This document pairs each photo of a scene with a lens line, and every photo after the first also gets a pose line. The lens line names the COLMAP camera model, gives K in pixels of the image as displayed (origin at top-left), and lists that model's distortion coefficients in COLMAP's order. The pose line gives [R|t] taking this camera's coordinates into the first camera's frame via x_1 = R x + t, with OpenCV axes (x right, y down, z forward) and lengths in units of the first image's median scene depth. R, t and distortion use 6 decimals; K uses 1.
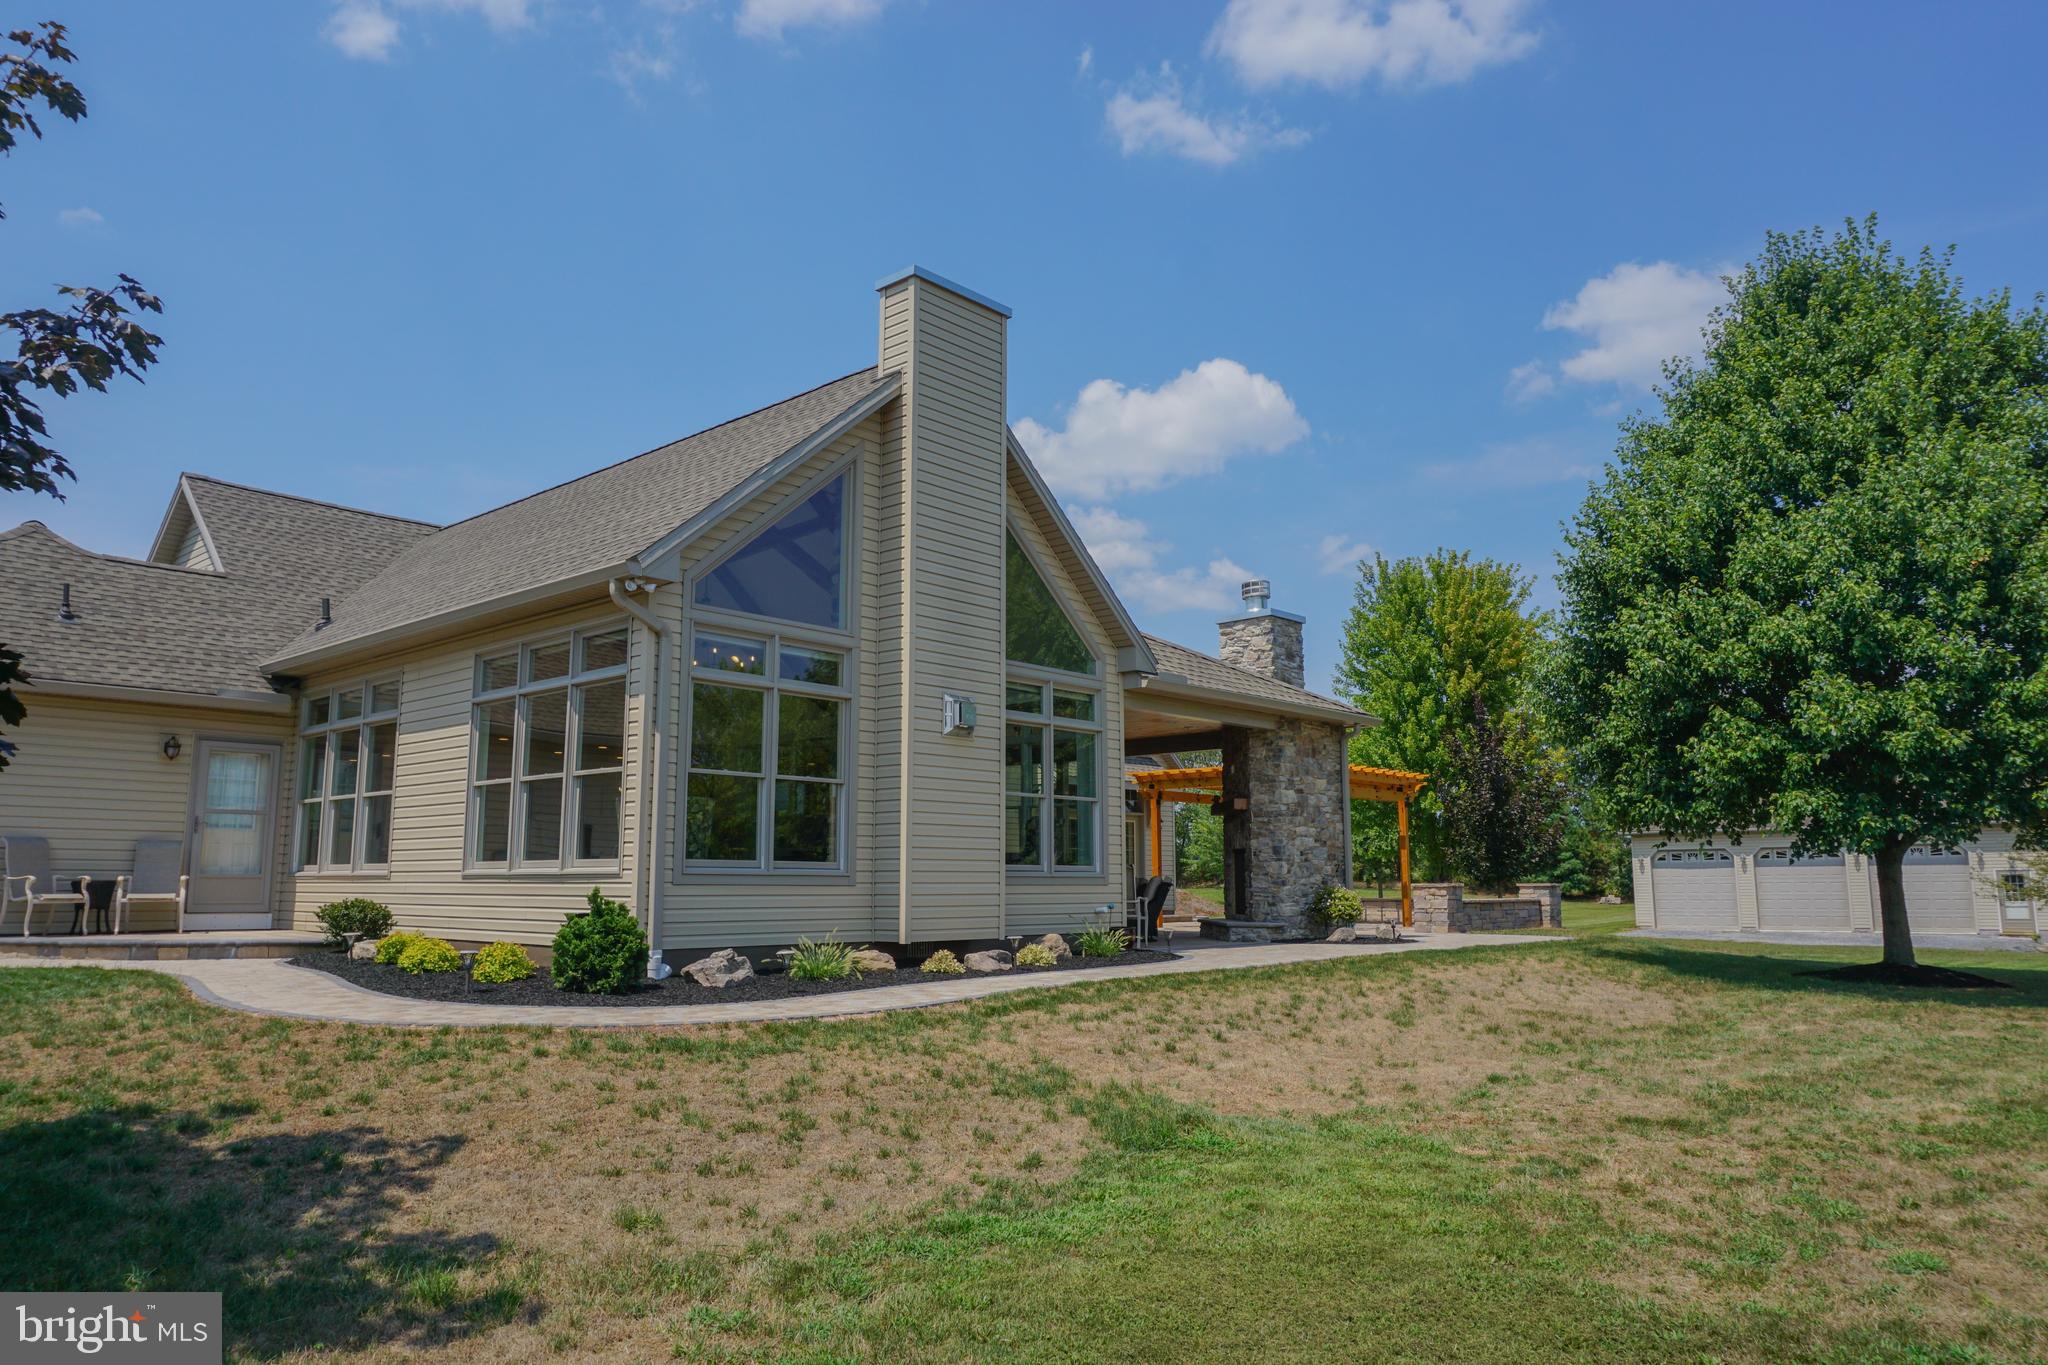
lens RADIAL K [[1324.5, 0, 1024.0], [0, 1324.5, 682.5], [0, 0, 1]] dist [-0.005852, 0.000138]
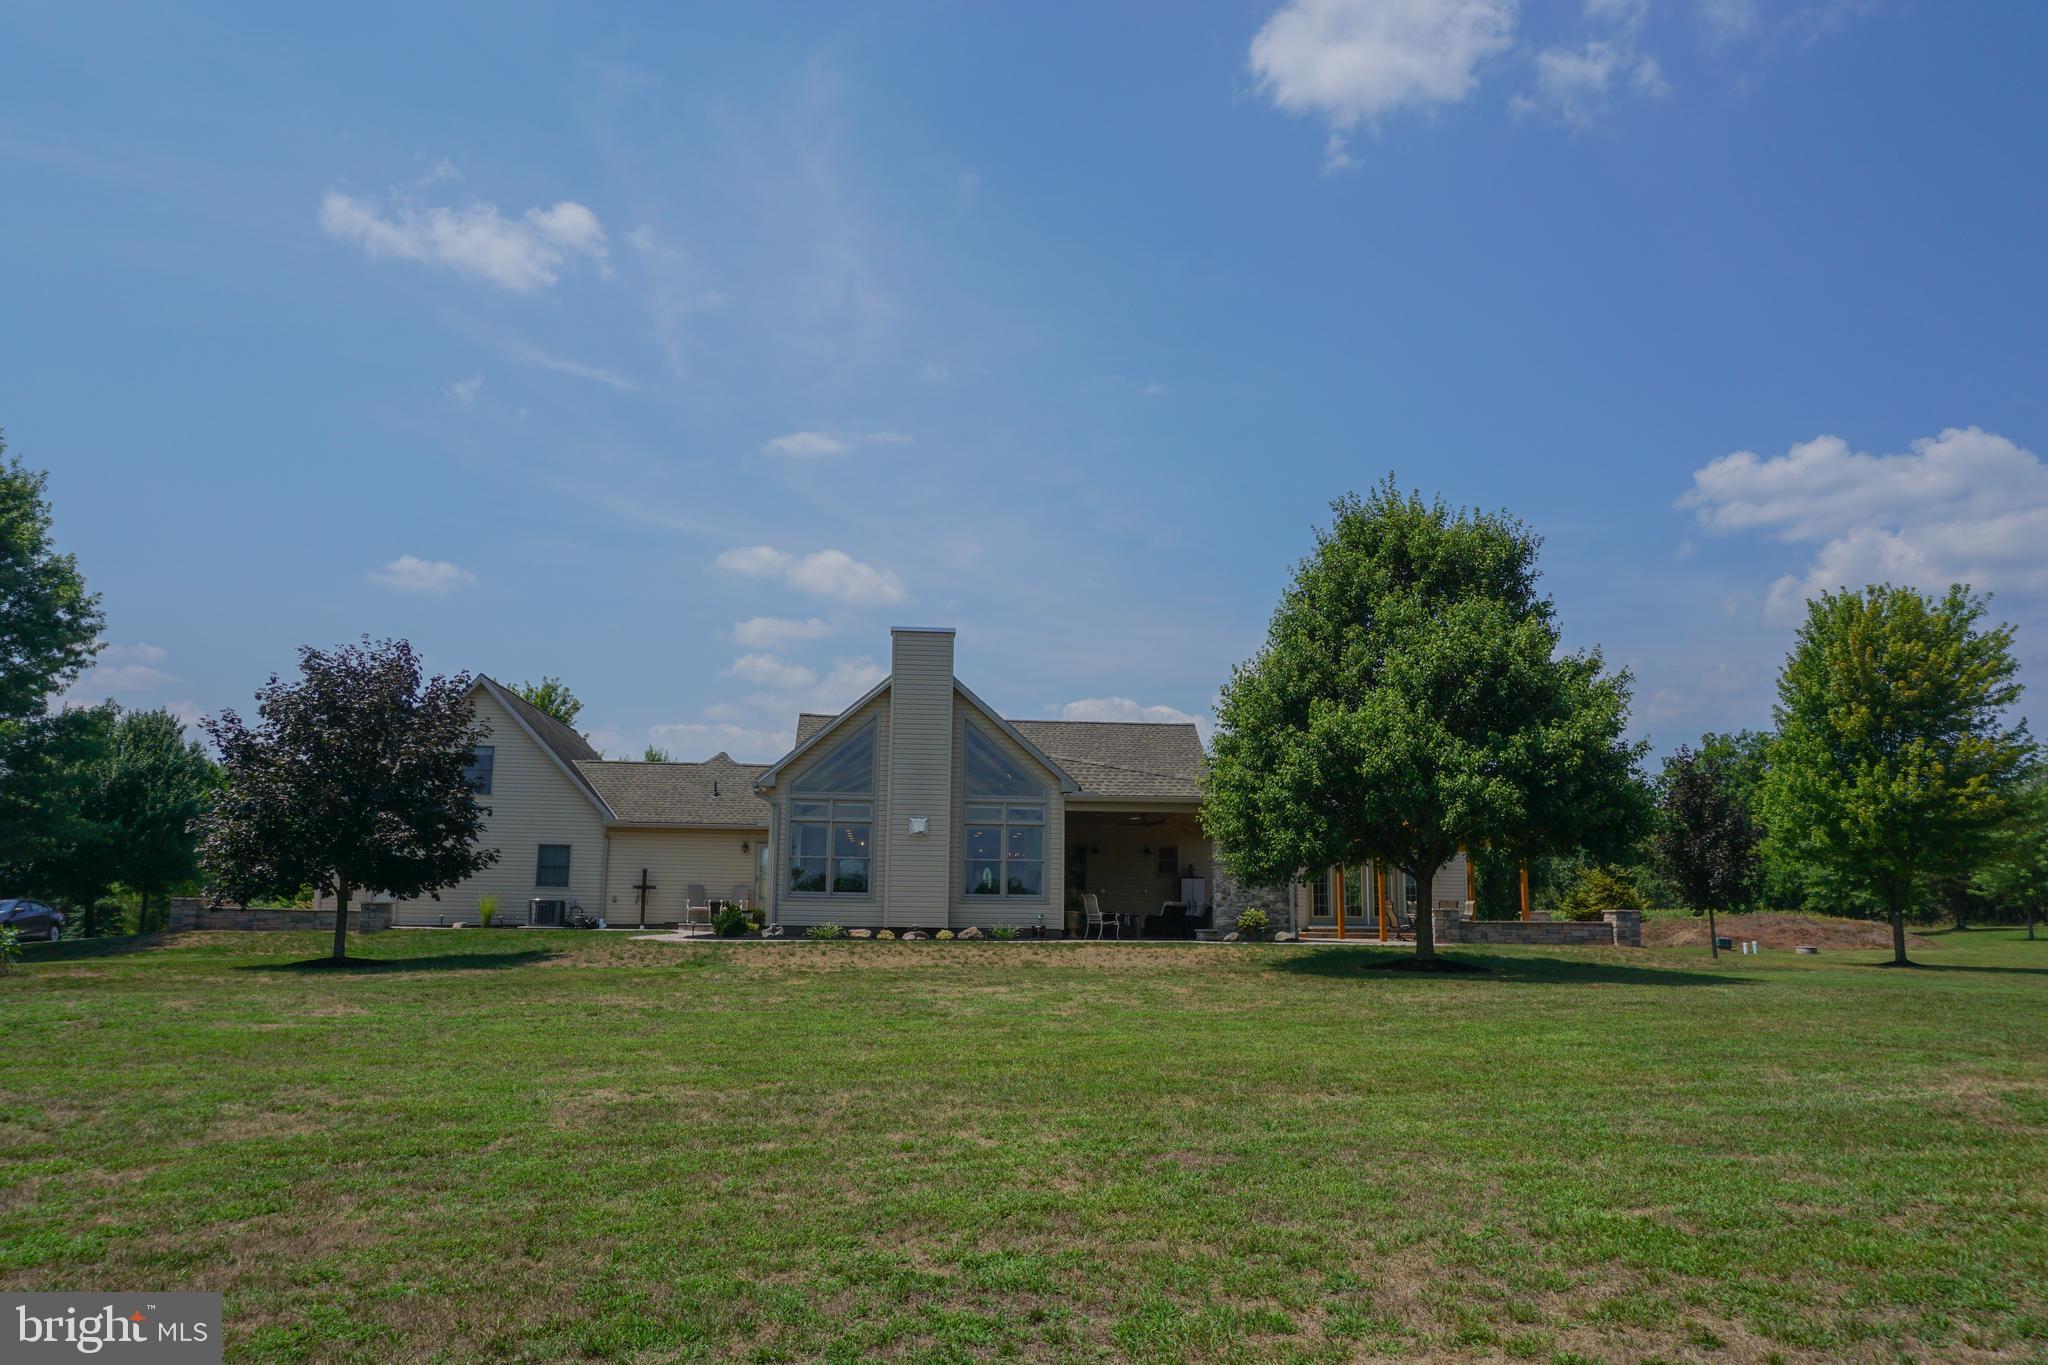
lens RADIAL K [[1428.6, 0, 1024.0], [0, 1428.6, 682.5], [0, 0, 1]] dist [0.001252, 0.002967]
pose [[0.727051, -0.104851, -0.678530, 0.563692], [0.095844, 0.994093, -0.050915, -0.025224], [0.679861, -0.028015, 0.732806, -0.206029]]
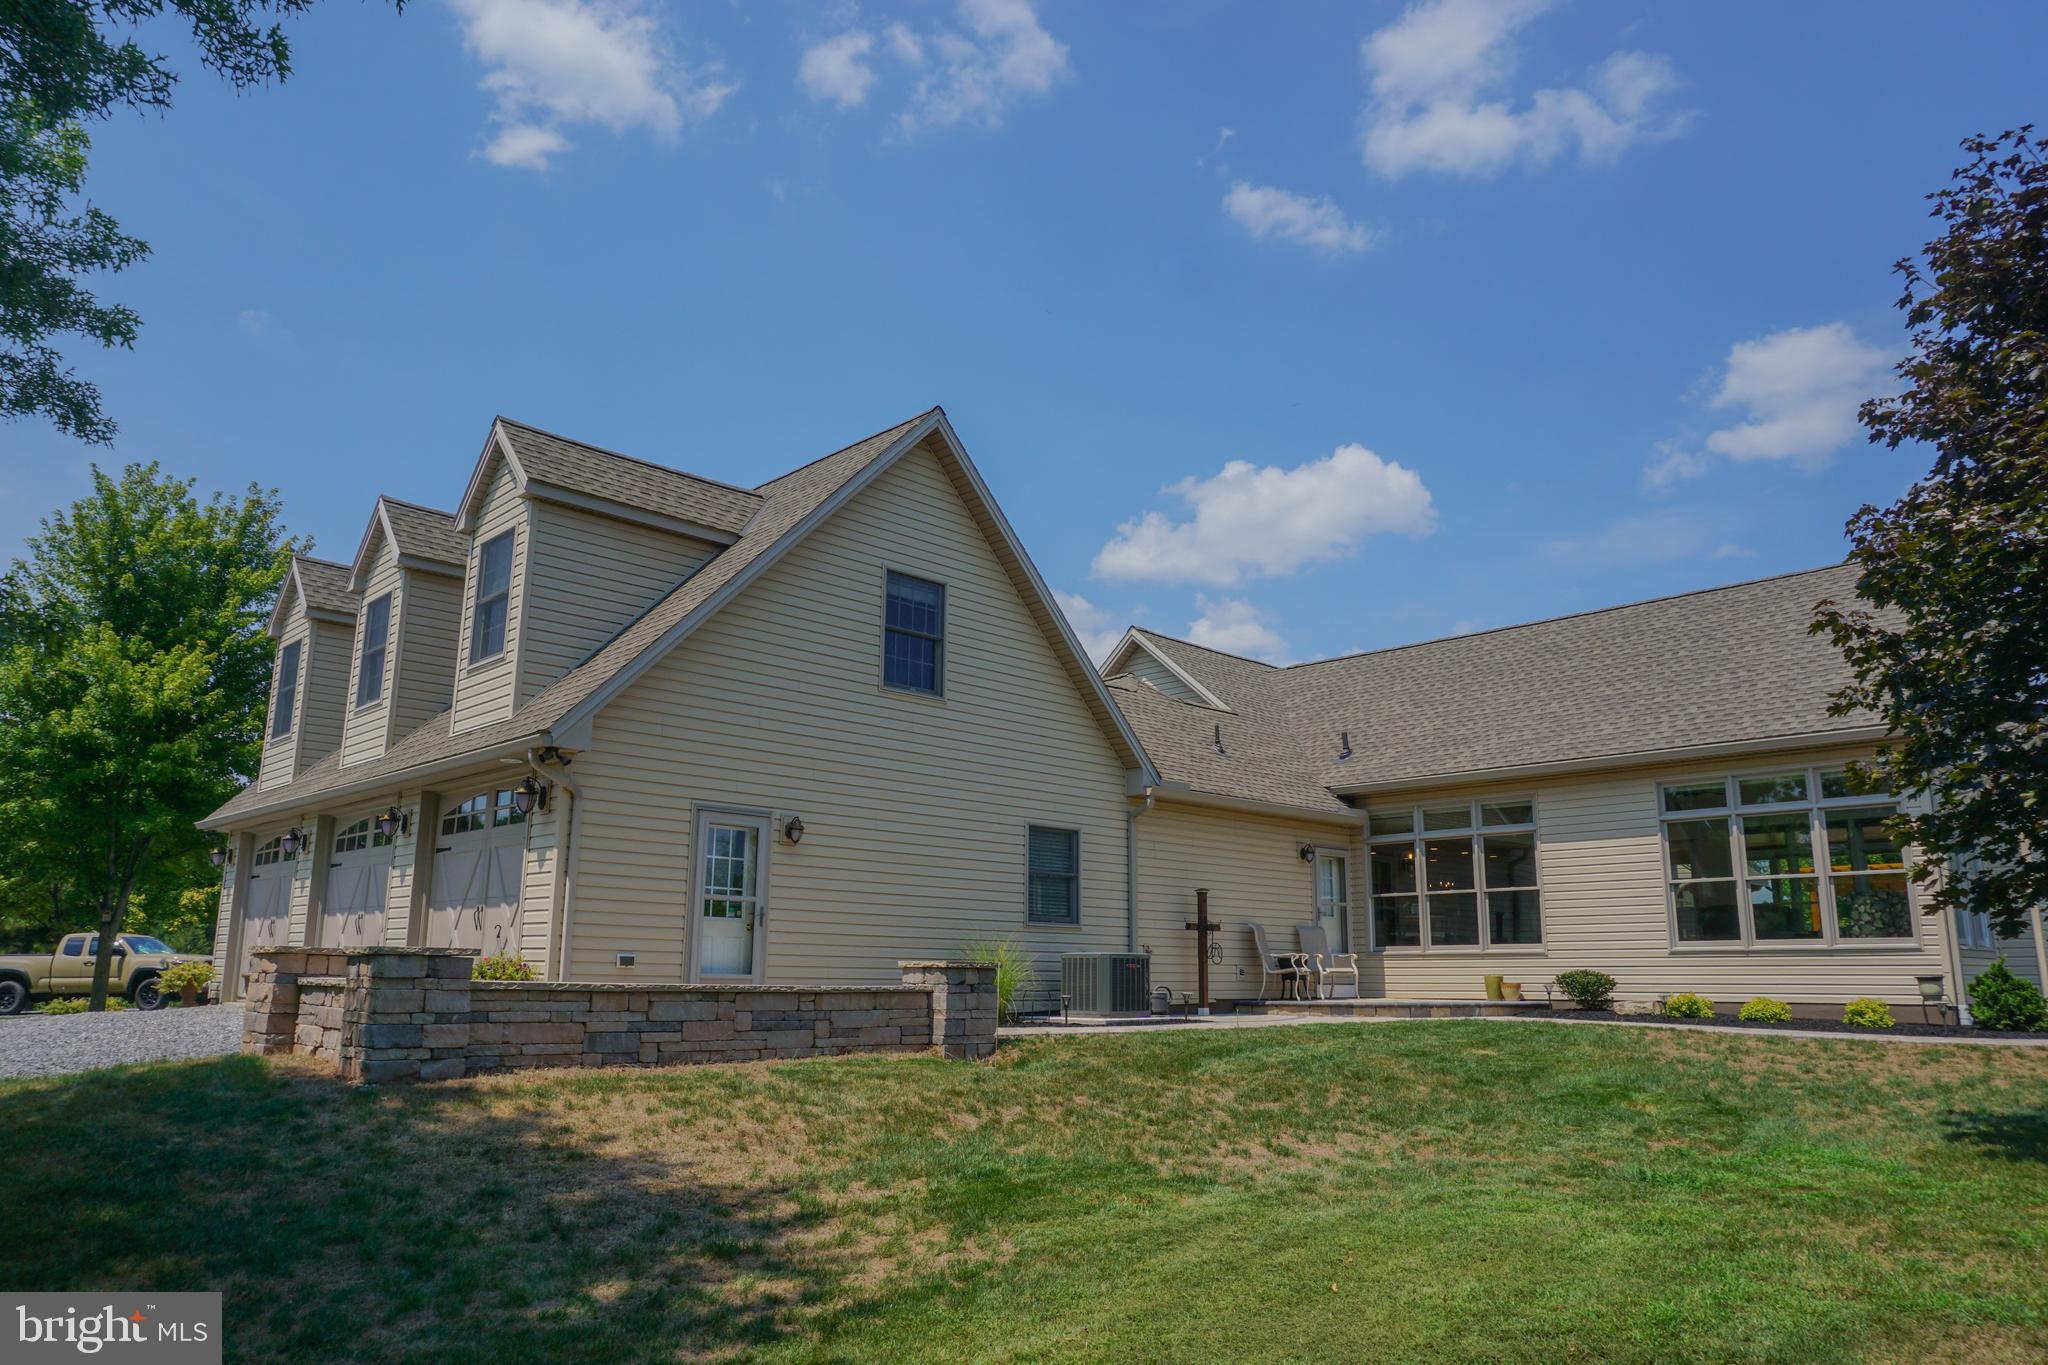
lens RADIAL K [[1324.5, 0, 1024.0], [0, 1324.5, 682.5], [0, 0, 1]] dist [-0.005852, 0.000138]
pose [[0.996944, -0.017593, -0.076111, -0.302308], [0.012569, 0.997741, -0.065988, -0.013426], [0.077100, 0.064829, 0.994913, -0.118256]]
